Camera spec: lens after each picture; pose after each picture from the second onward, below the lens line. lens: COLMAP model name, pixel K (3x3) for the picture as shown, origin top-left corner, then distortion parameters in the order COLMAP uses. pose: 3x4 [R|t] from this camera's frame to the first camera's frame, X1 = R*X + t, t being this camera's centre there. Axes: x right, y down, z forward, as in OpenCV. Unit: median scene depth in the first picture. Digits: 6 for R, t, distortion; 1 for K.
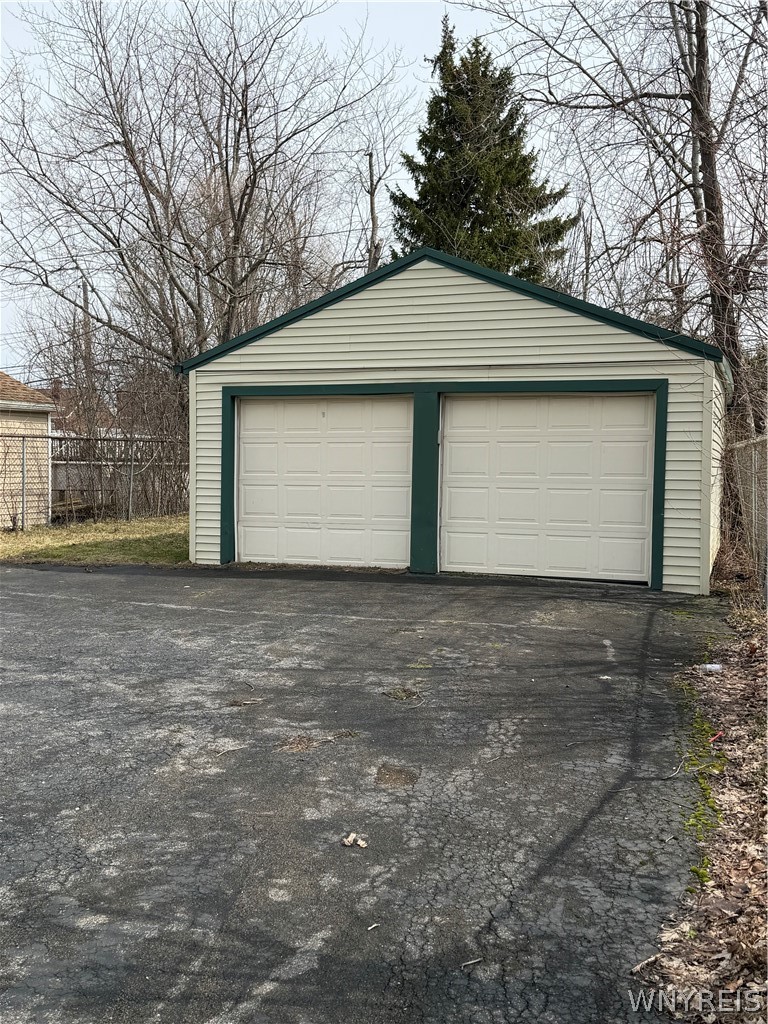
lens RADIAL K [[986.0, 0, 382.2], [0, 986.0, 509.1], [0, 0, 1]] dist [-0.016697, 0.000000]
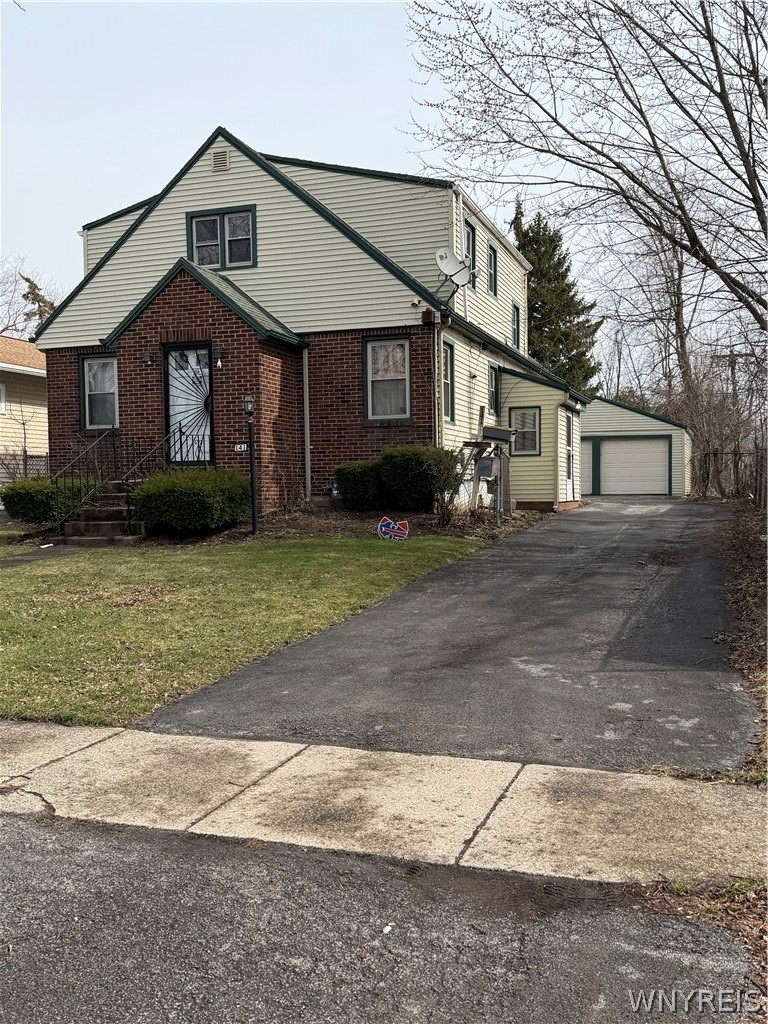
lens RADIAL K [[986.0, 0, 384.8], [0, 986.0, 507.6], [0, 0, 1]] dist [-0.016697, 0.000000]
pose [[0.999853, -0.005635, 0.016220, -0.181635], [0.006255, 0.999244, -0.038376, 0.058963], [-0.015992, 0.038472, 0.999132, -0.569500]]
